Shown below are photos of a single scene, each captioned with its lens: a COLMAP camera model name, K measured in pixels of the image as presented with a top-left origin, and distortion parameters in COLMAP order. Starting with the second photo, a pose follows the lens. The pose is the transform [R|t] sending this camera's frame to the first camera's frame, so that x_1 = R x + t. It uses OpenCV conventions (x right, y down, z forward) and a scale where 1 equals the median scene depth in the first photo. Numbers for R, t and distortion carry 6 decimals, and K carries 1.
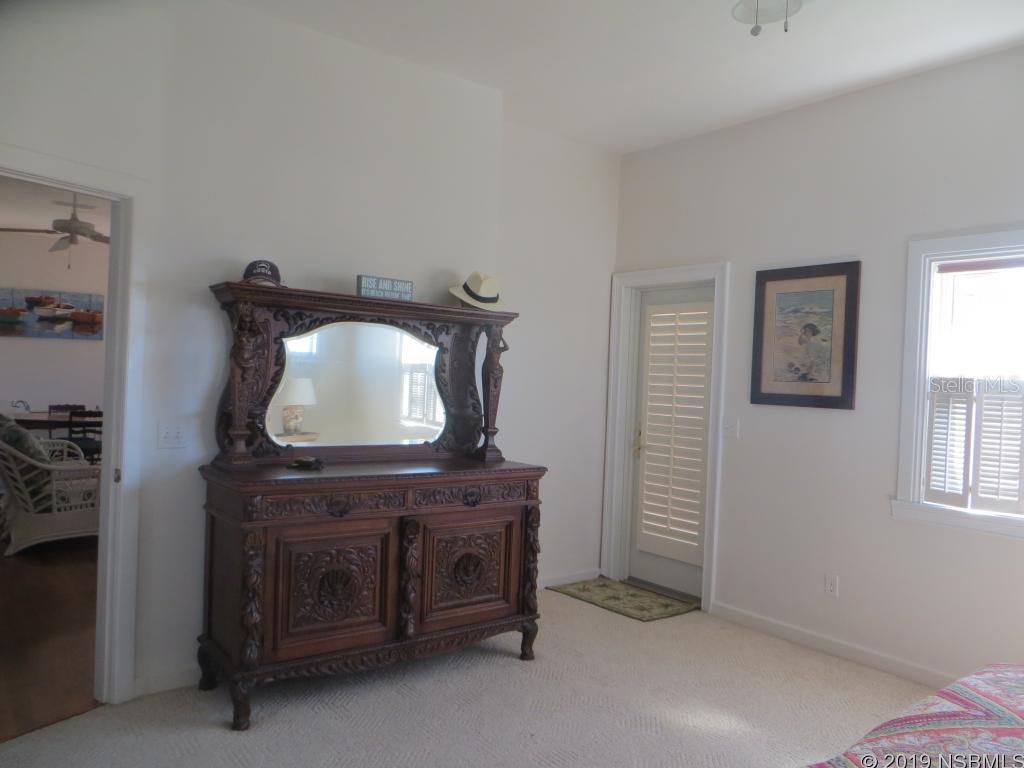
lens RADIAL K [[774.6, 0, 512.0], [0, 774.6, 384.0], [0, 0, 1]] dist [-0.007551, -0.005127]
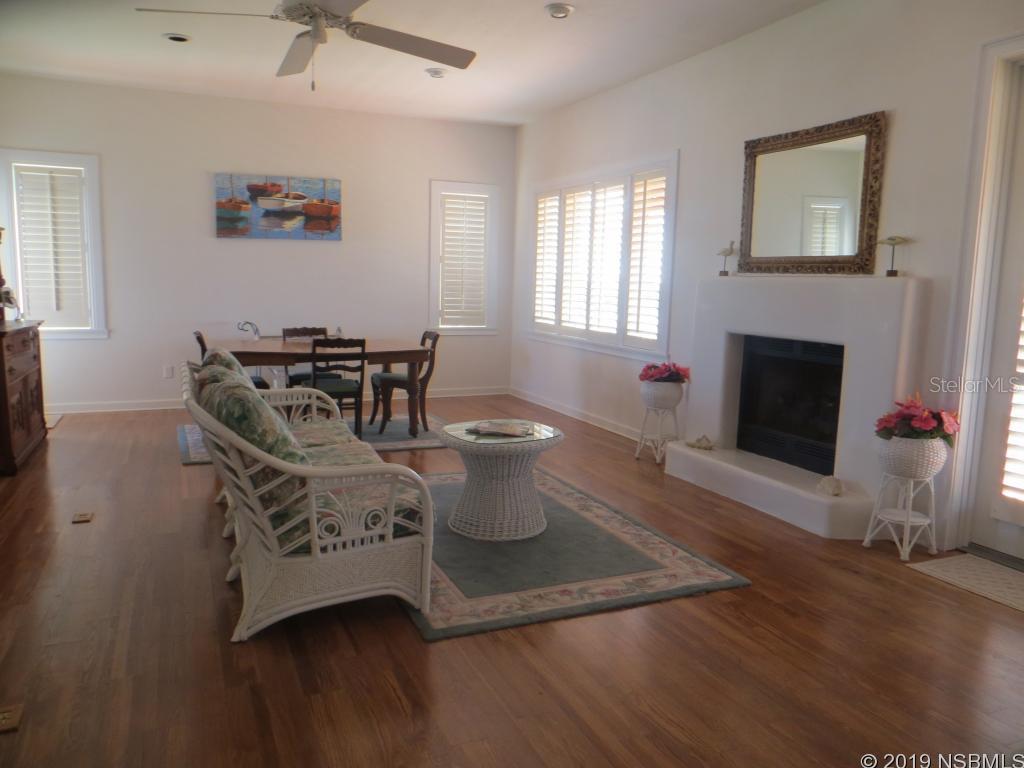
lens RADIAL K [[774.6, 0, 512.0], [0, 774.6, 384.0], [0, 0, 1]] dist [-0.007551, -0.005127]
pose [[0.970719, 0.013286, -0.239852, -0.202206], [0.014186, 0.993556, 0.112450, -0.000003], [0.239800, -0.112560, 0.964275, 0.322172]]
